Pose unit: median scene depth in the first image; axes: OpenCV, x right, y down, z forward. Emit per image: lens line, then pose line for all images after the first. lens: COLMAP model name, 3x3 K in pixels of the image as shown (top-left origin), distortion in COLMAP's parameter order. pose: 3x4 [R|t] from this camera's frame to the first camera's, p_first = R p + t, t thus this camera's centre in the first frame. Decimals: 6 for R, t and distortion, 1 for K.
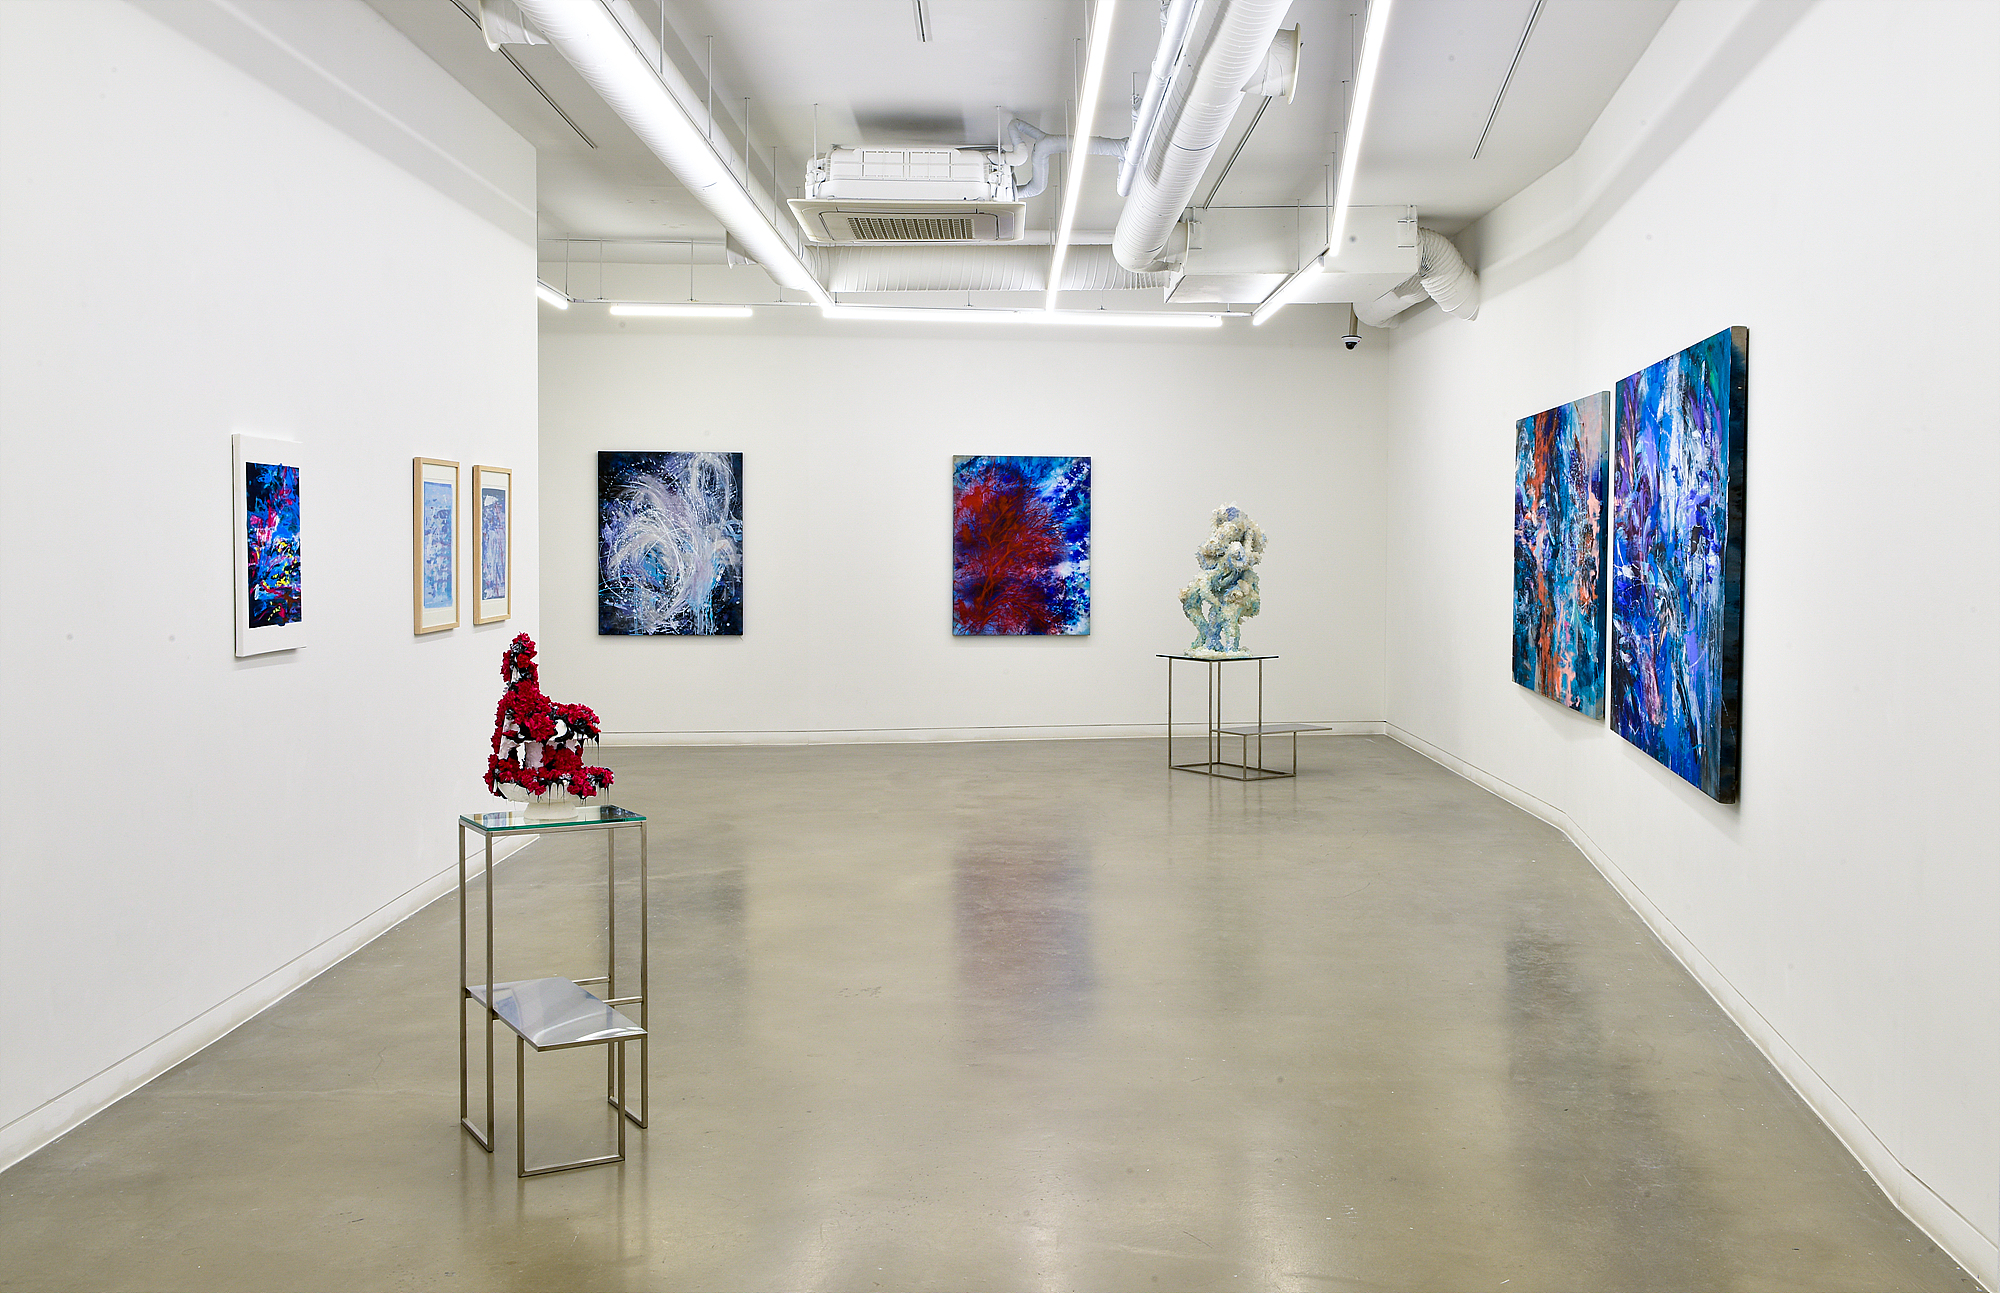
lens RADIAL K [[1857.7, 0, 999.3], [0, 1857.7, 605.7], [0, 0, 1]] dist [-0.007448, -0.020949]
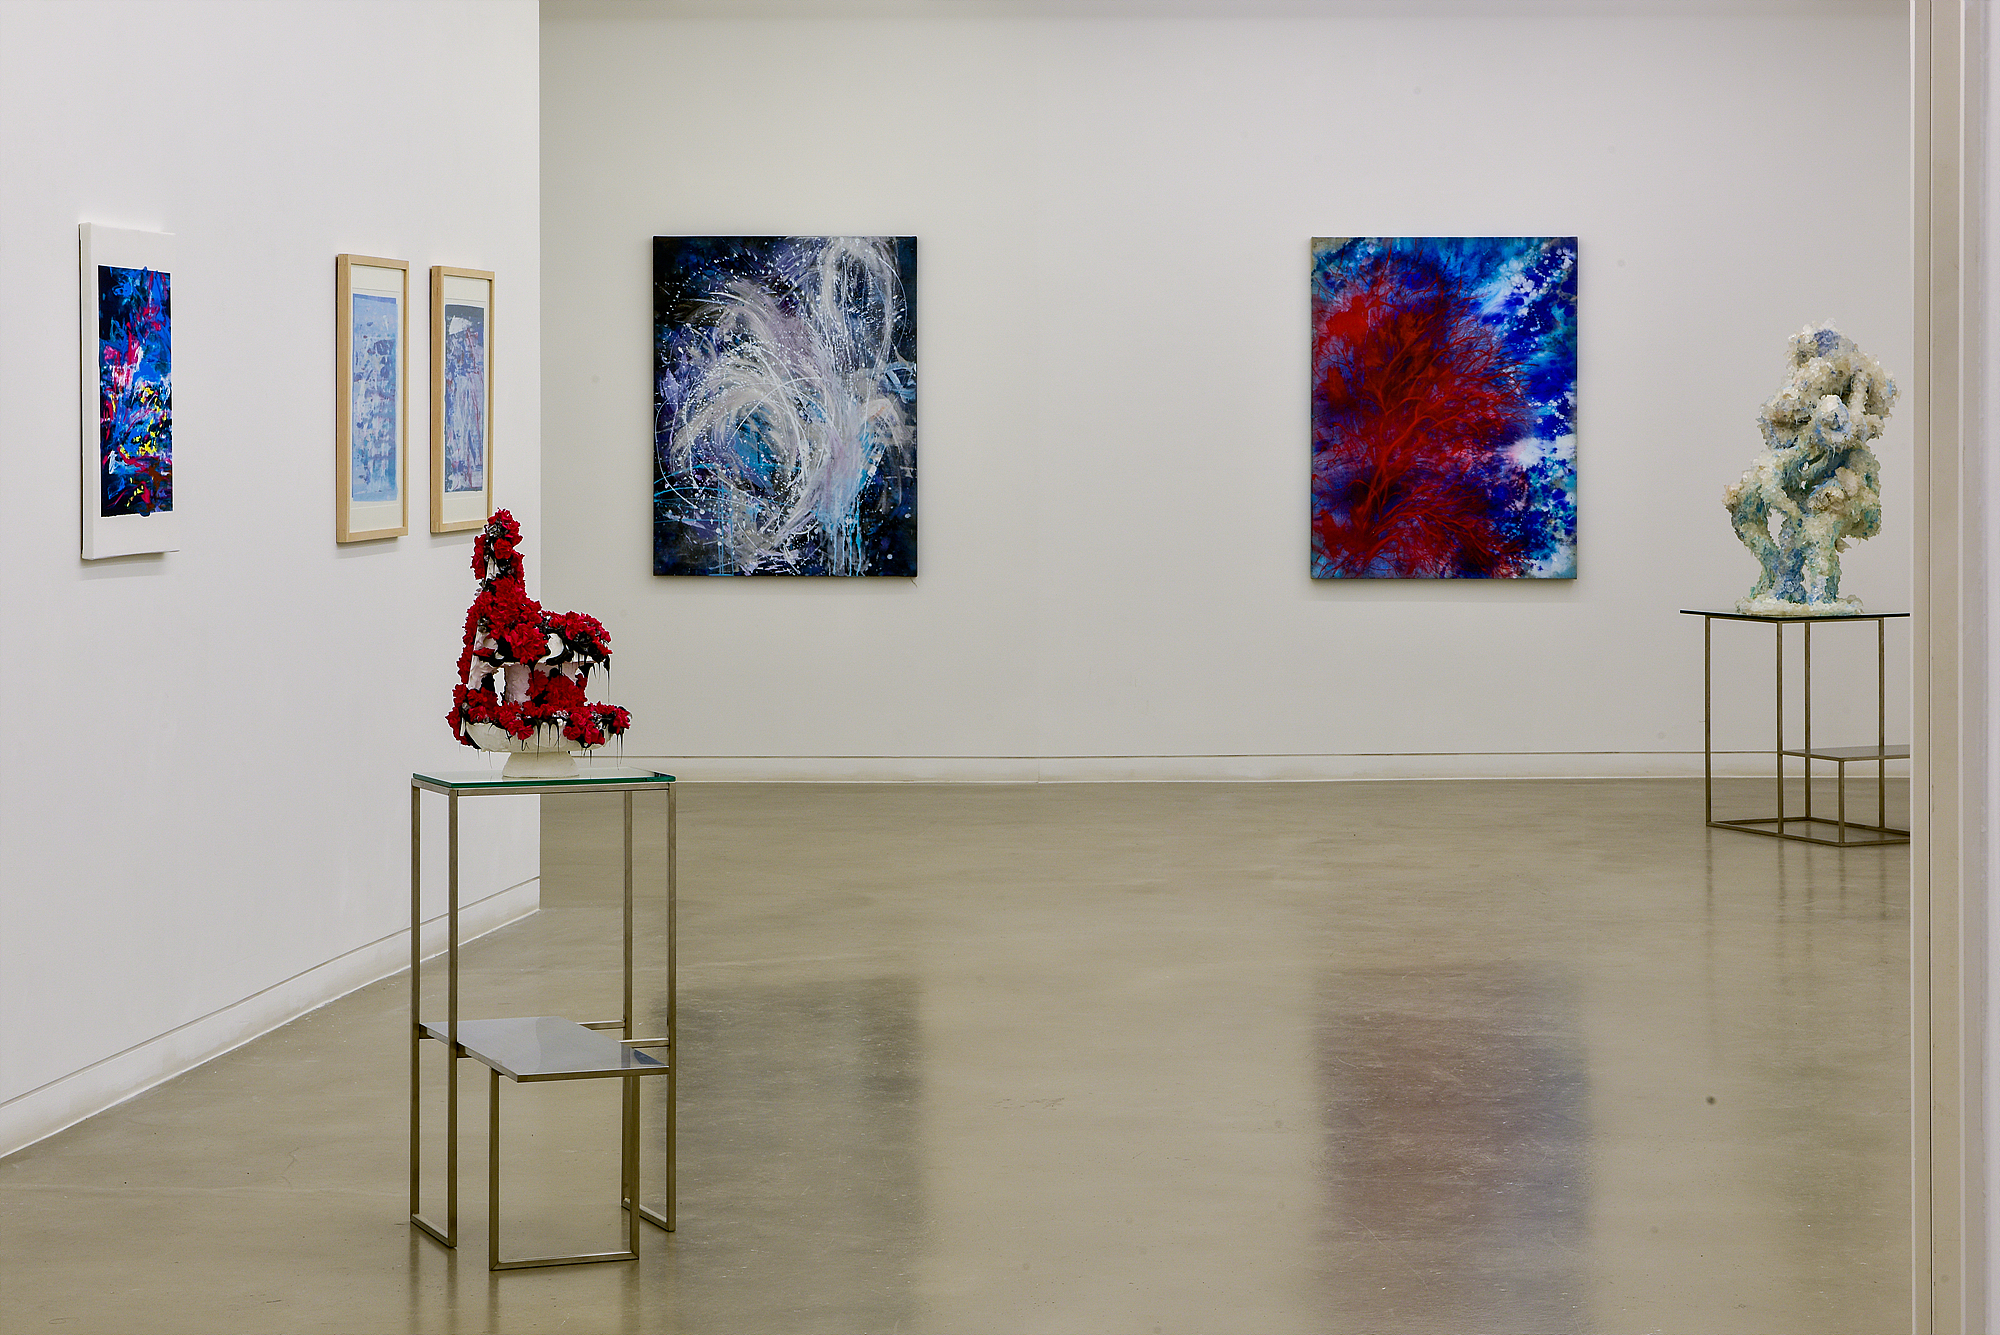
lens RADIAL K [[4094.0, 0, 956.0], [0, 4094.0, 479.9], [0, 0, 1]] dist [0.069157, -0.058460]
pose [[0.989172, -0.001472, -0.146751, 0.048770], [-0.001480, 0.999799, -0.020000, 0.012162], [0.146750, 0.020001, 0.988971, -0.175975]]
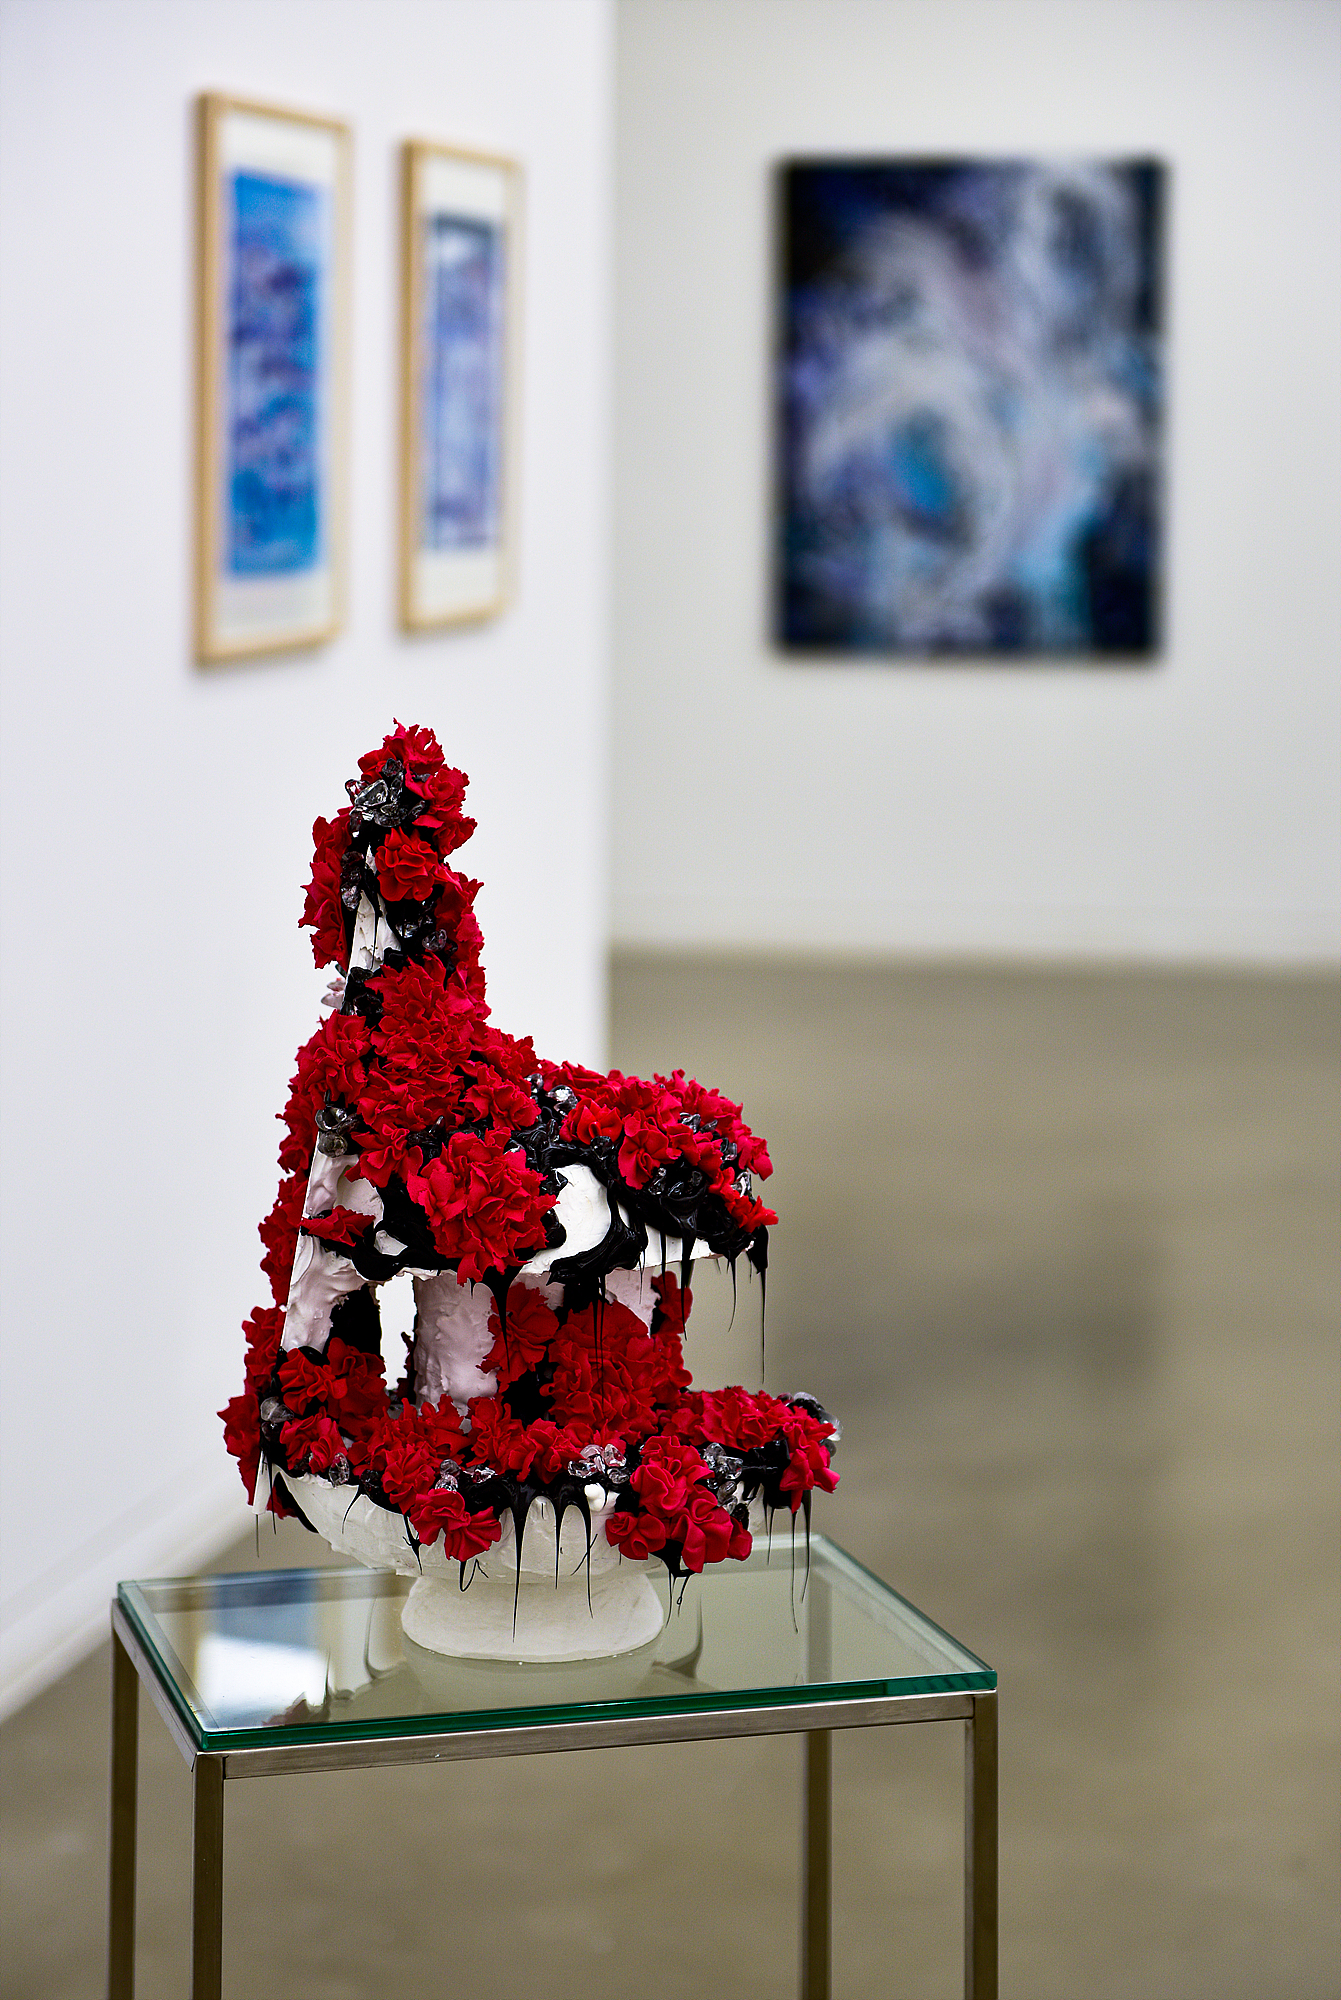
lens RADIAL K [[4094.0, 0, 667.3], [0, 4094.0, 467.9], [0, 0, 1]] dist [0.069157, -0.058460]
pose [[0.971583, 0.008141, -0.236560, -0.043674], [-0.014084, 0.999626, -0.023443, -0.001245], [0.236280, 0.026108, 0.971334, 0.202193]]
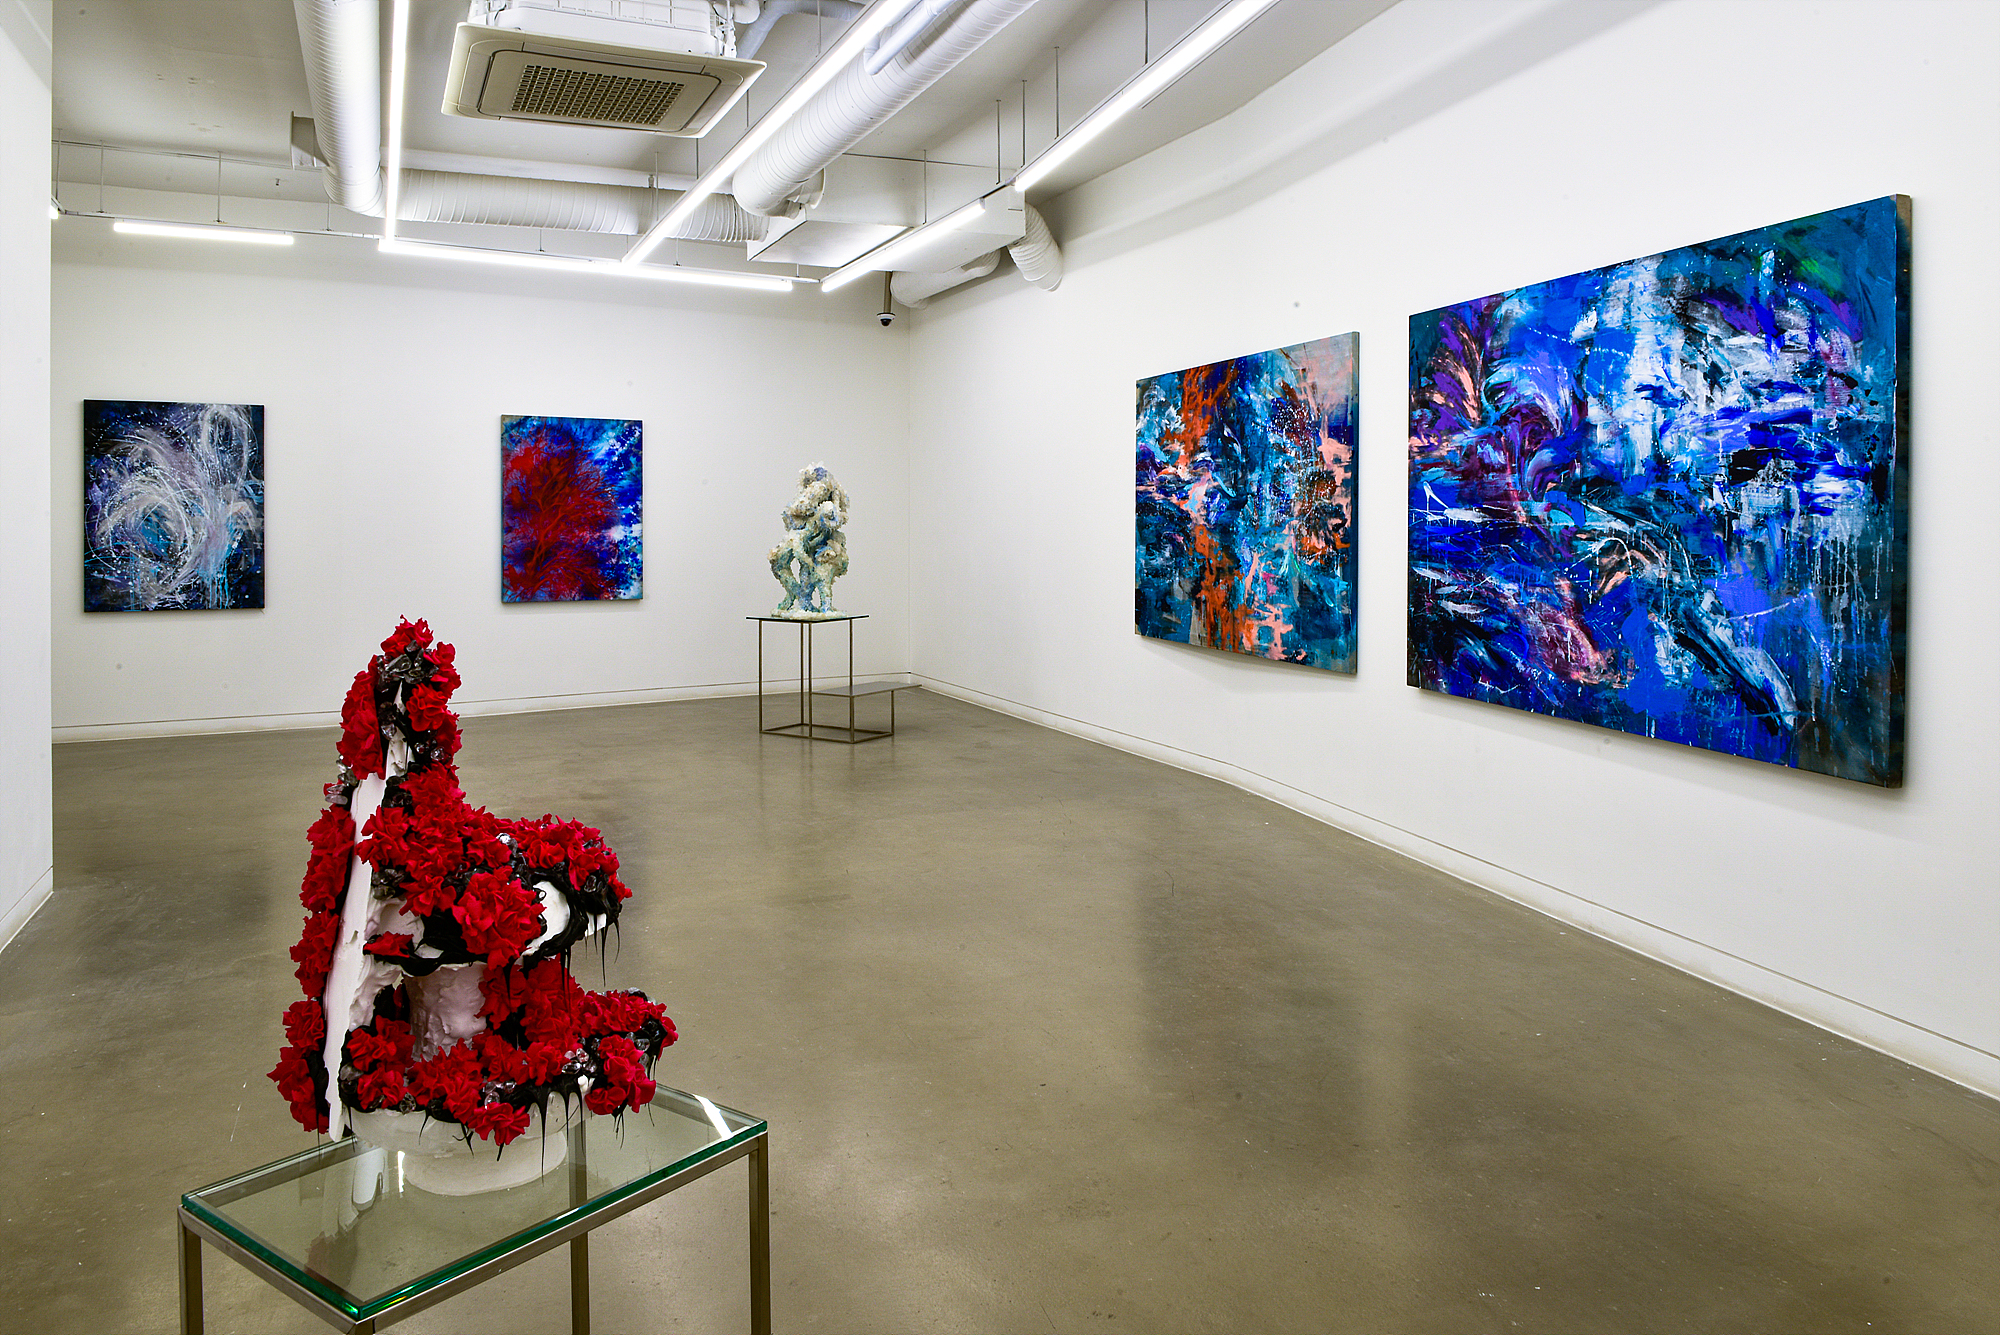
lens RADIAL K [[1398.7, 0, 941.2], [0, 1398.7, 536.6], [0, 0, 1]] dist [-0.039384, 0.000171]
pose [[0.924960, -0.006446, 0.380010, -0.093633], [0.016642, 0.999584, -0.023551, 0.002739], [-0.379701, 0.028108, 0.924682, 0.264339]]
